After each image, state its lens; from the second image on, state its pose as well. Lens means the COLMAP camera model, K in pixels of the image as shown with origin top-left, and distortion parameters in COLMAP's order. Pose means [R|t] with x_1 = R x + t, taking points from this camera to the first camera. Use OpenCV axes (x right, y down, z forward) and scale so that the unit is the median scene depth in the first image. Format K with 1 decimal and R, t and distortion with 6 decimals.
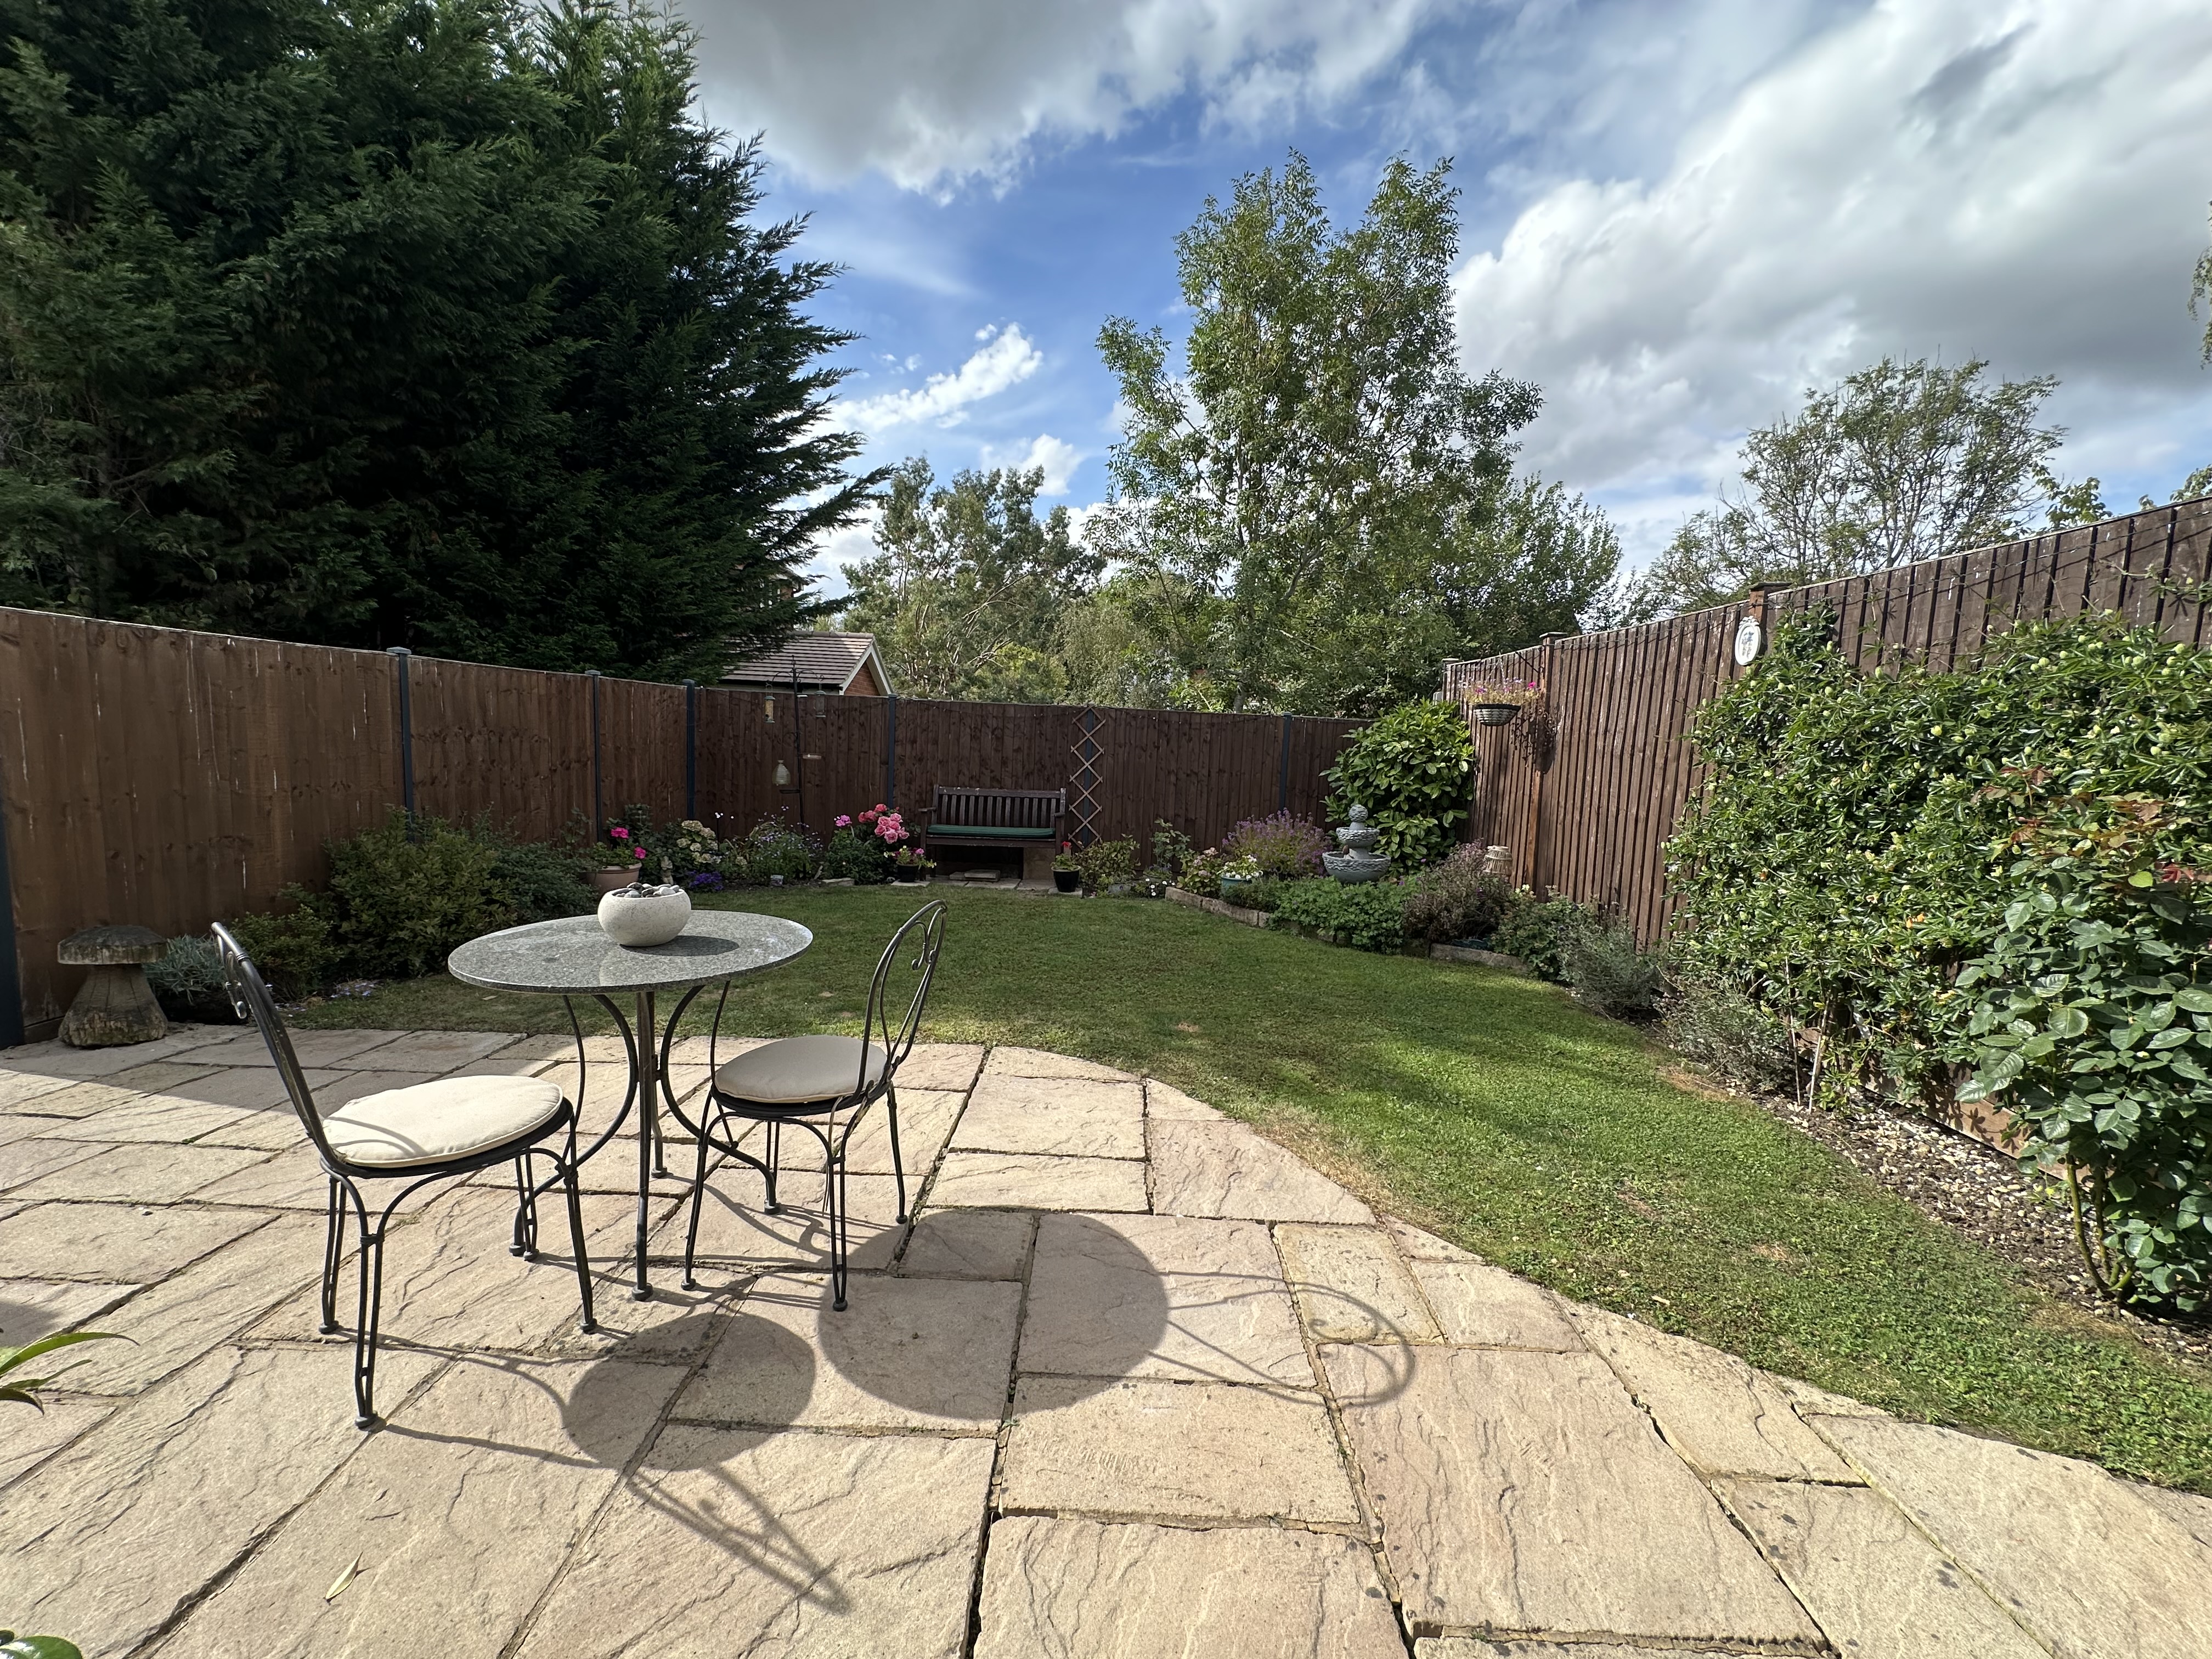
lens RADIAL K [[882.4, 0, 1106.0], [0, 882.4, 829.5], [0, 0, 1]] dist [-0.001269, 0.000124]
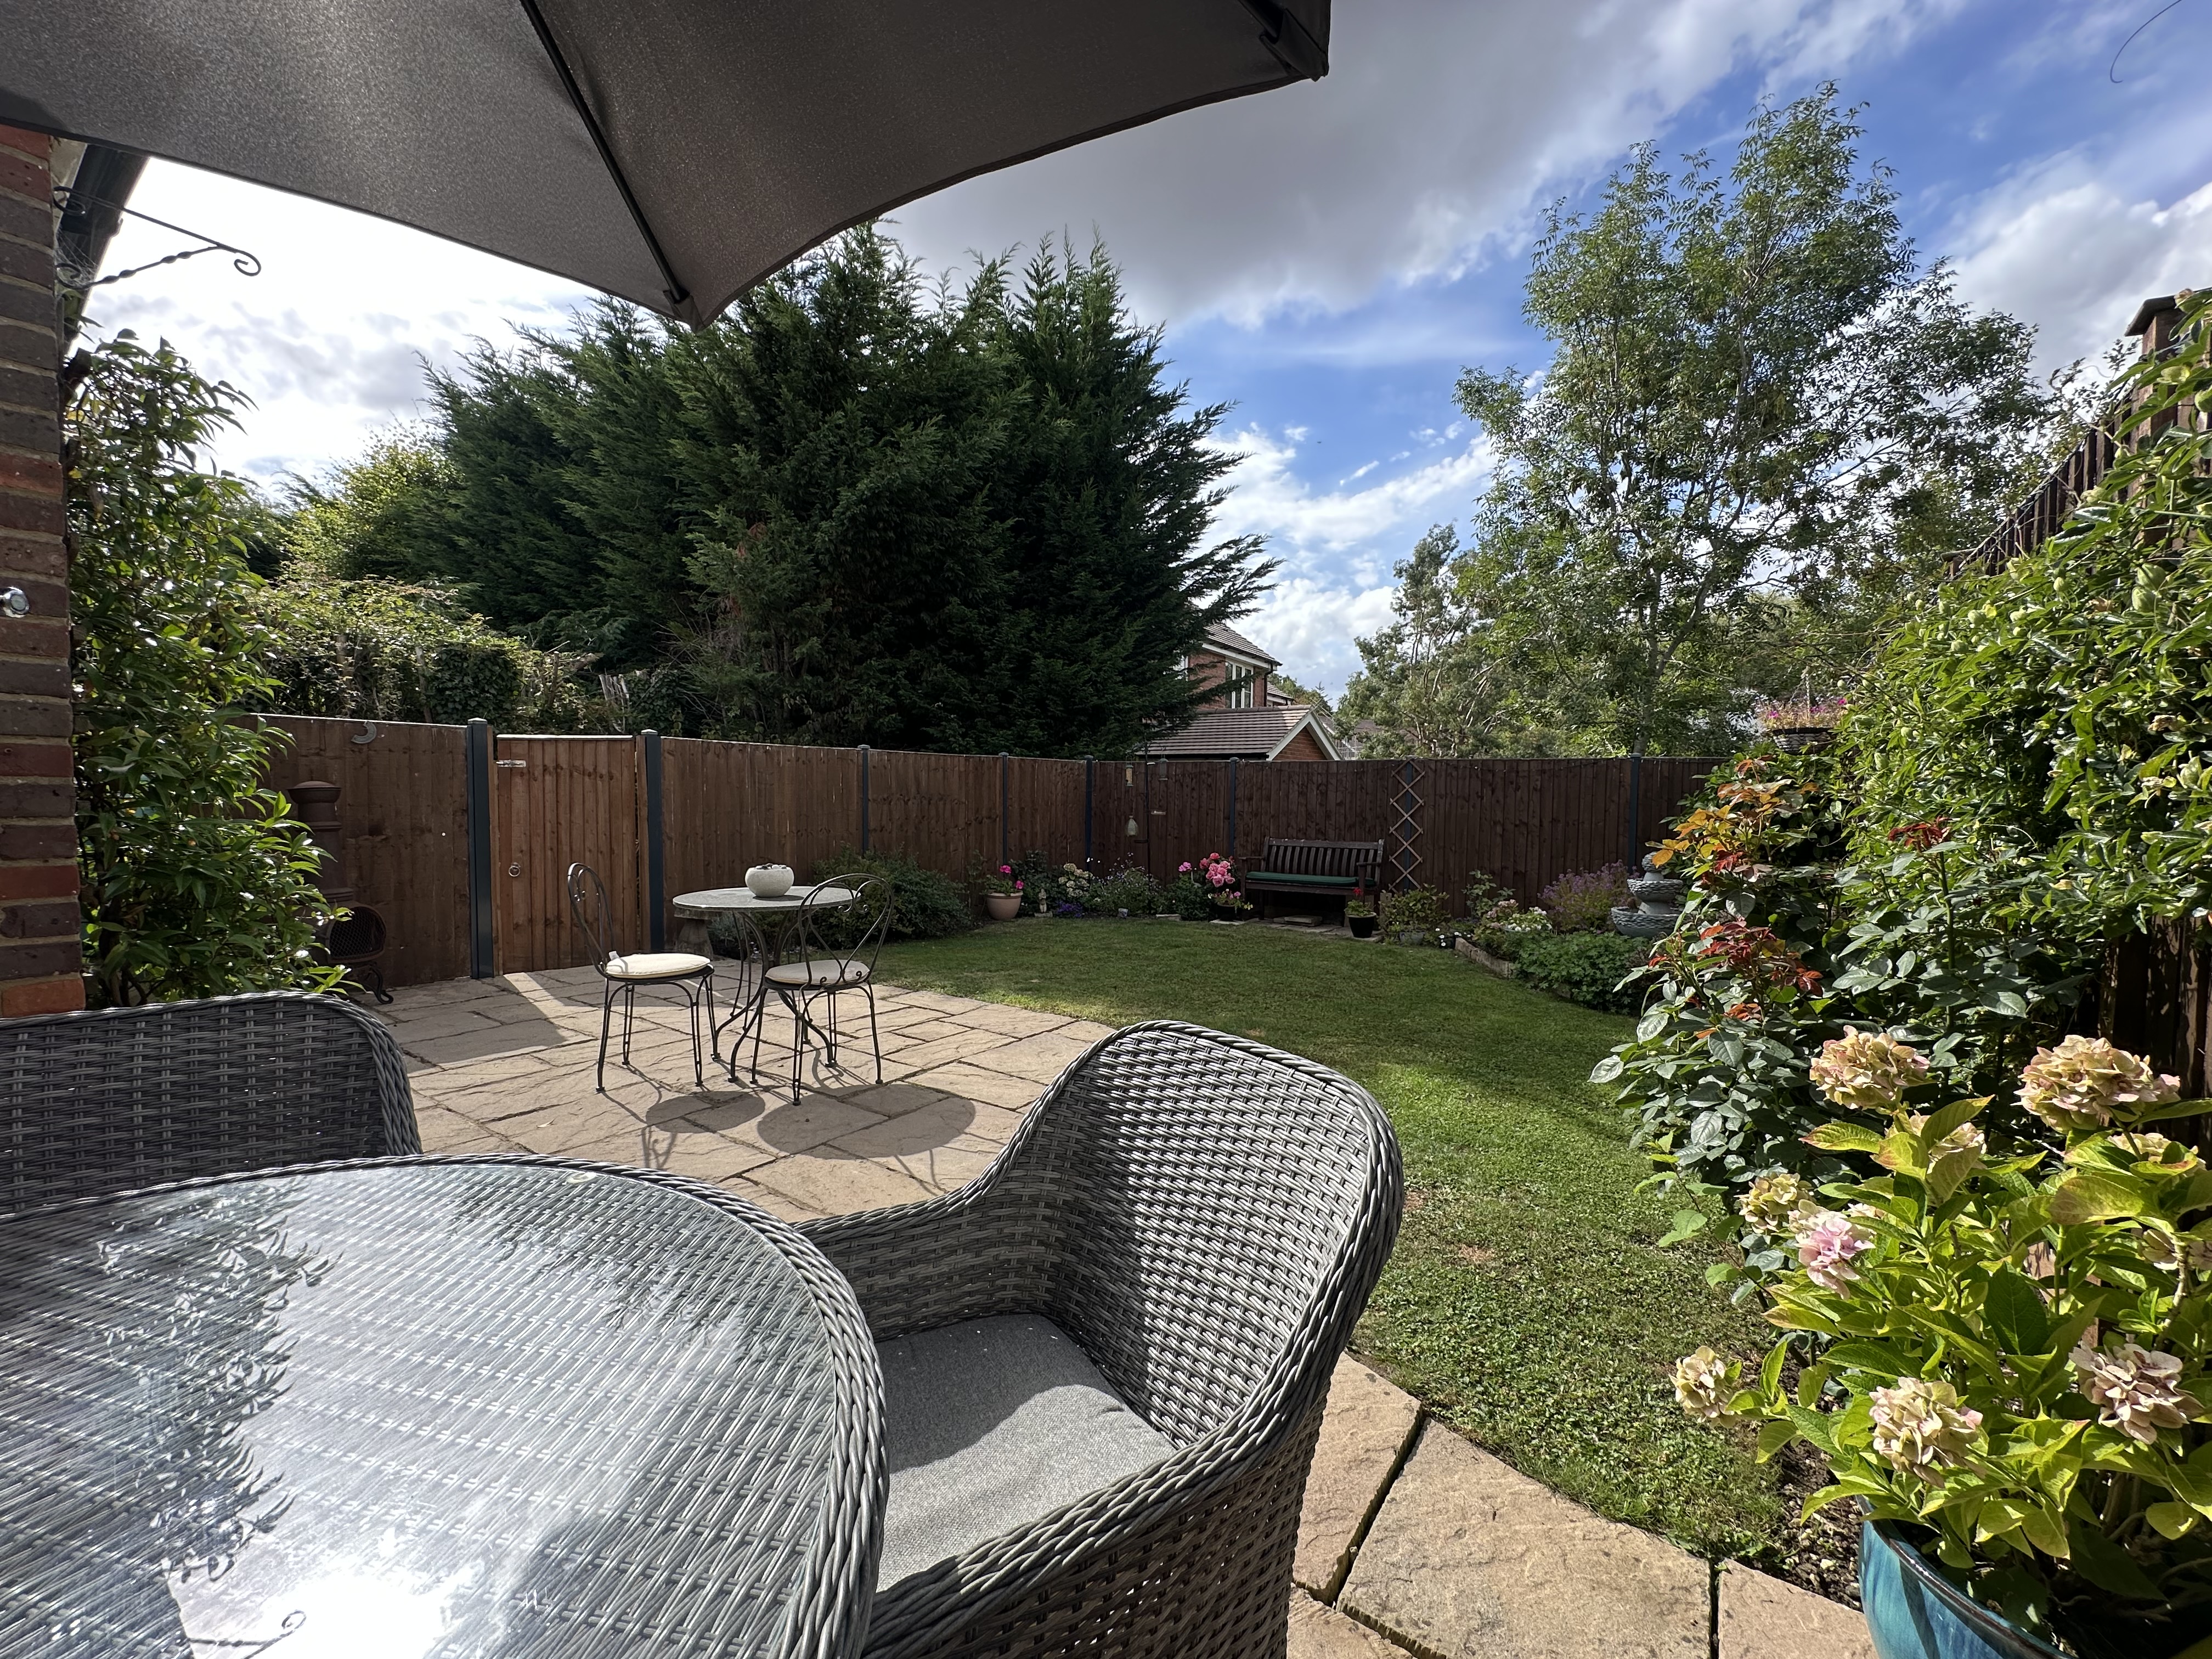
lens RADIAL K [[880.4, 0, 1107.6], [0, 880.4, 837.2], [0, 0, 1]] dist [-0.013157, -0.000084]
pose [[0.822119, -0.004238, -0.569300, 0.311952], [-0.035842, 0.997603, -0.059184, 0.025854], [0.568186, 0.069061, 0.819997, -0.027199]]
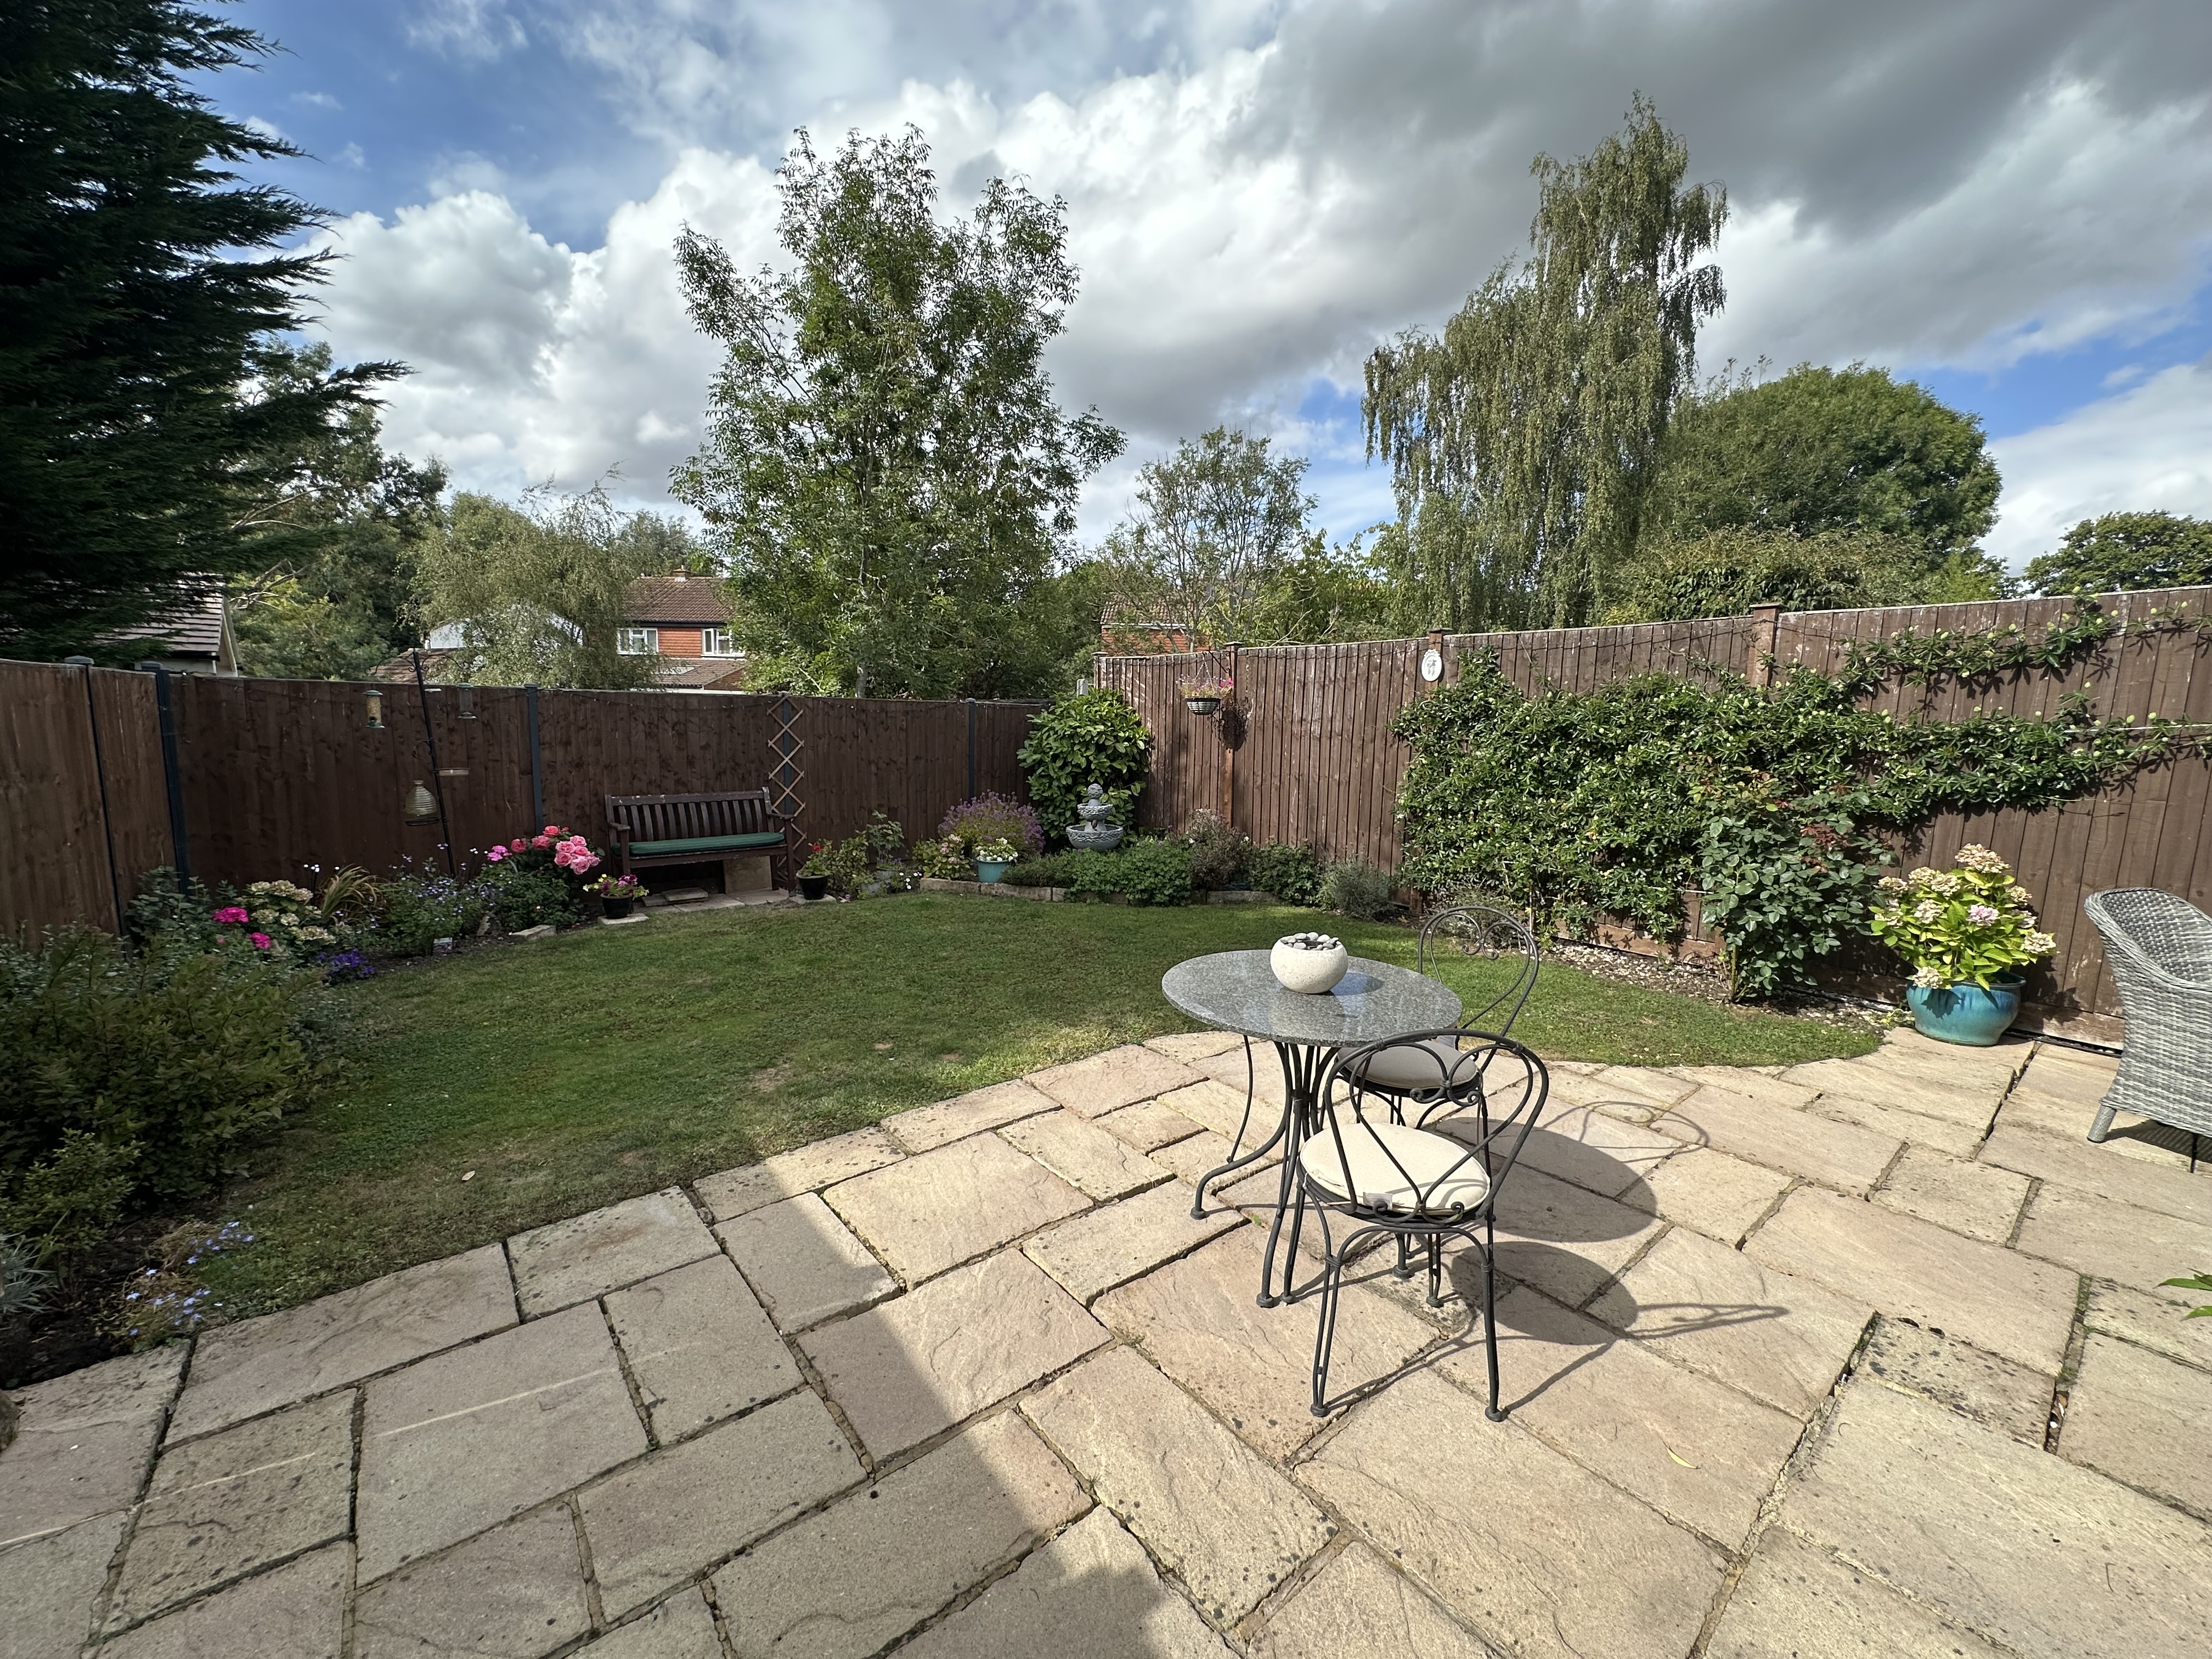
lens RADIAL K [[882.4, 0, 1106.0], [0, 882.4, 829.5], [0, 0, 1]] dist [-0.001269, 0.000124]
pose [[0.771095, -0.108043, 0.627486, -0.401532], [0.079046, 0.994118, 0.074035, -0.049110], [-0.631794, -0.007488, 0.775100, 0.089888]]
